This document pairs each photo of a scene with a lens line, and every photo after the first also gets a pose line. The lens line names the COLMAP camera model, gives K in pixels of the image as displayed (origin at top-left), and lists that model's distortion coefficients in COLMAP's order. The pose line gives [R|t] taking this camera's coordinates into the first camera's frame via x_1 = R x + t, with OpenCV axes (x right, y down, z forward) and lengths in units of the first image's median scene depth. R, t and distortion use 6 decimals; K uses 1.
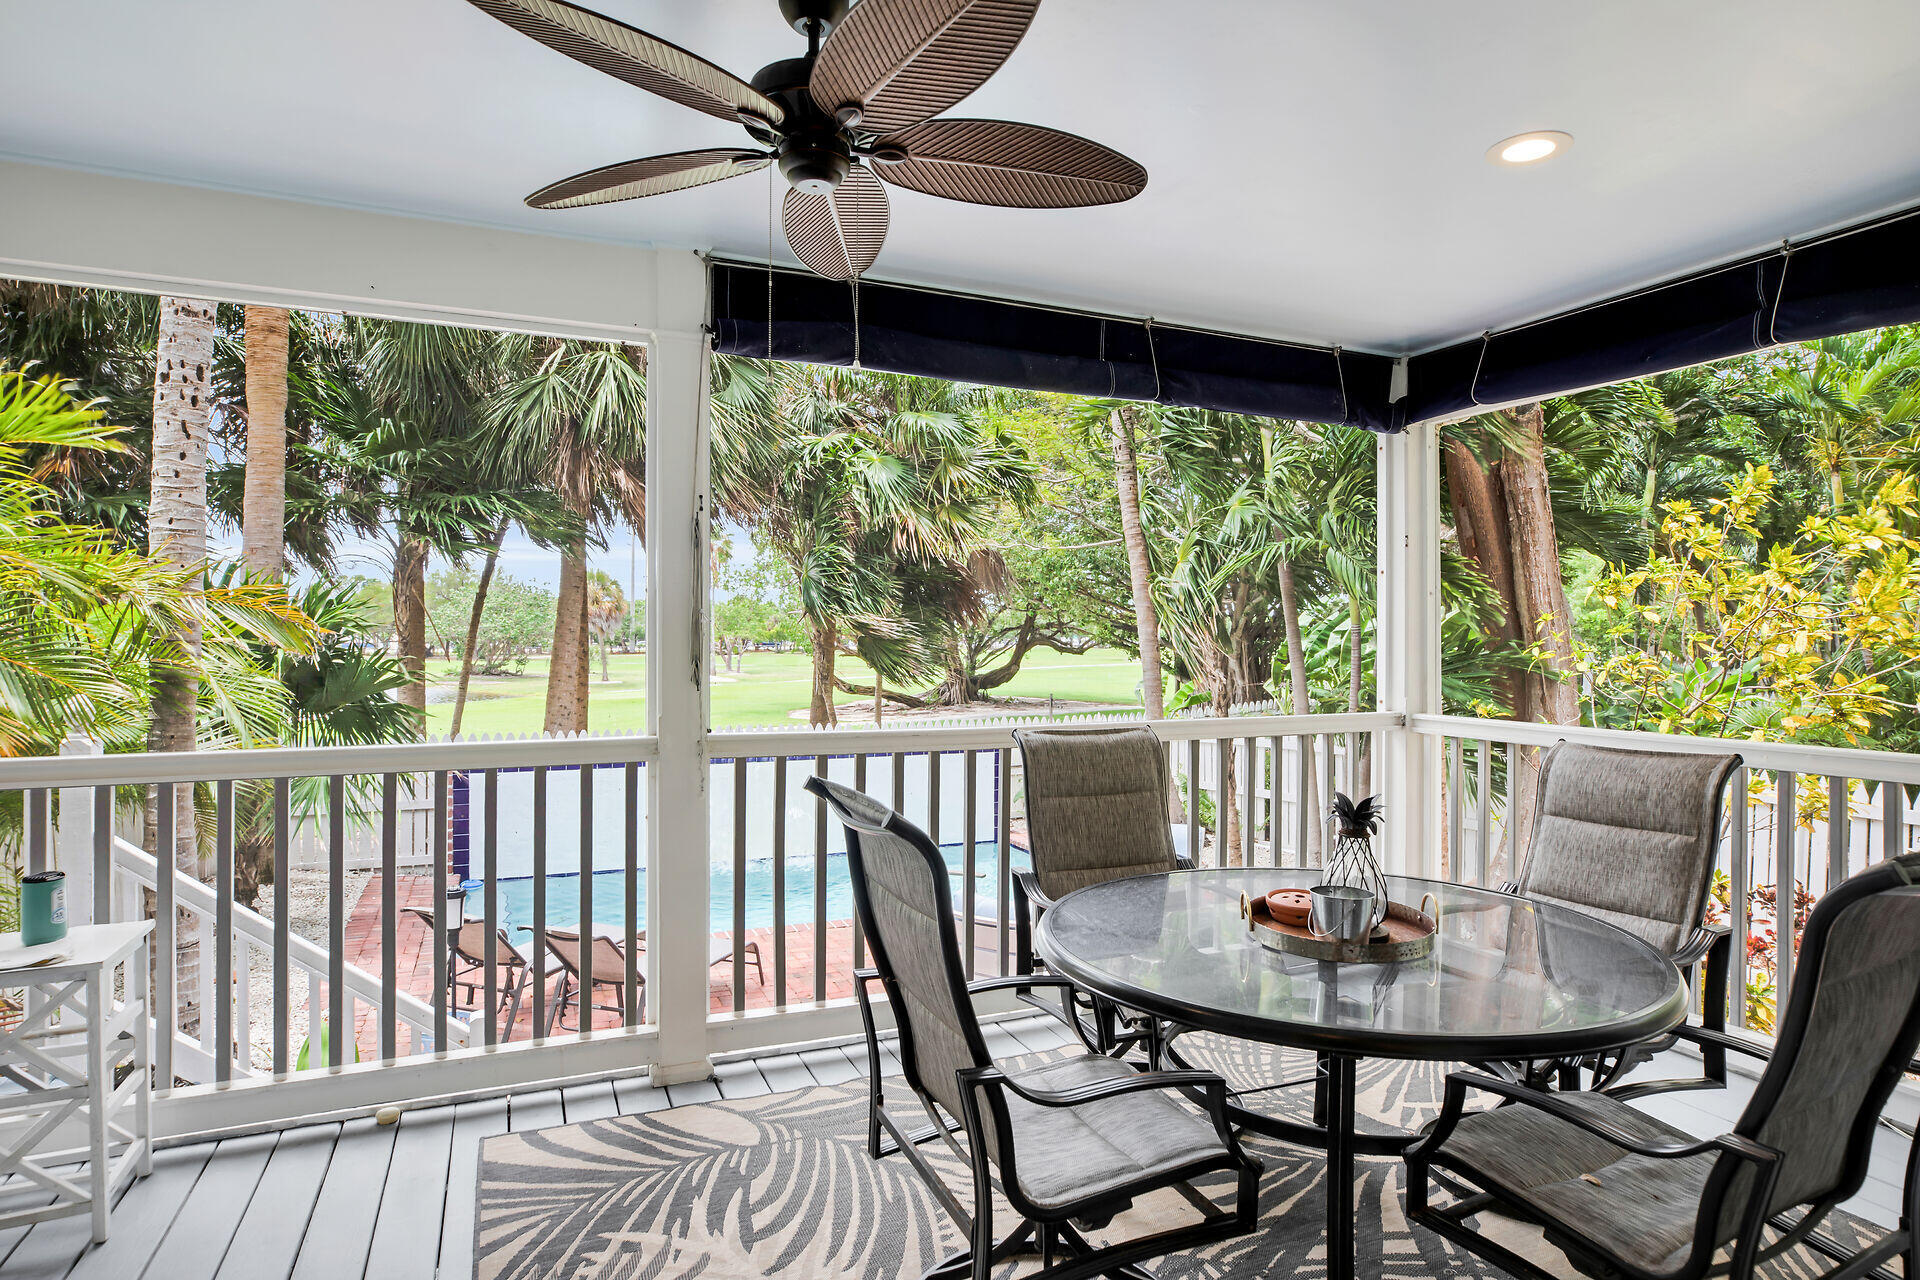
lens RADIAL K [[1147.3, 0, 966.5], [0, 1147.3, 651.6], [0, 0, 1]] dist [-0.026086, -0.000424]
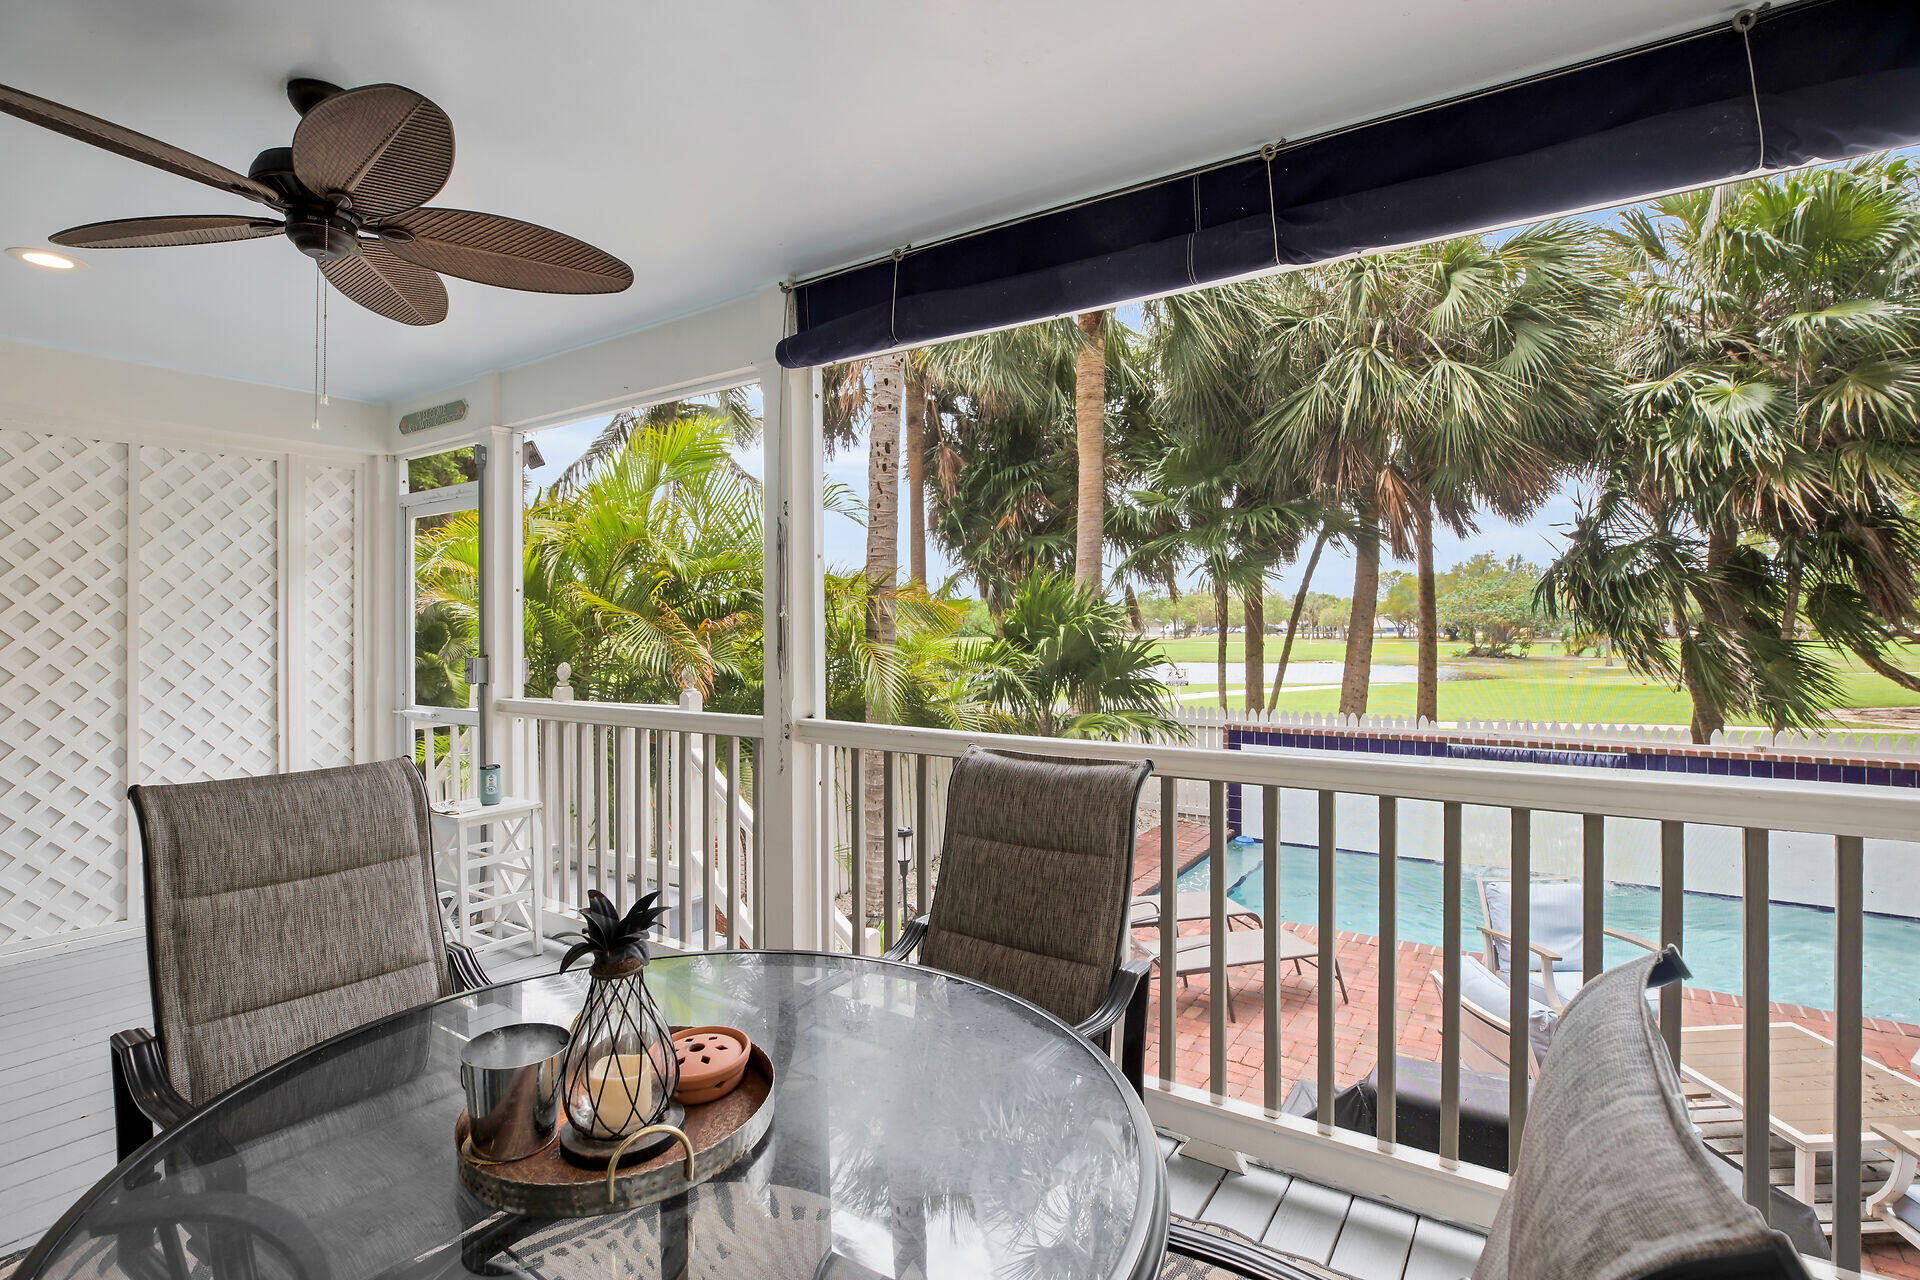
lens RADIAL K [[931.4, 0, 833.6], [0, 931.4, 638.1], [0, 0, 1]] dist [-0.021486, -0.000291]
pose [[0.513257, 0.002483, -0.858231, 0.165279], [-0.000013, 0.999996, 0.002885, -0.002764], [0.858235, -0.001470, 0.513255, 0.173779]]
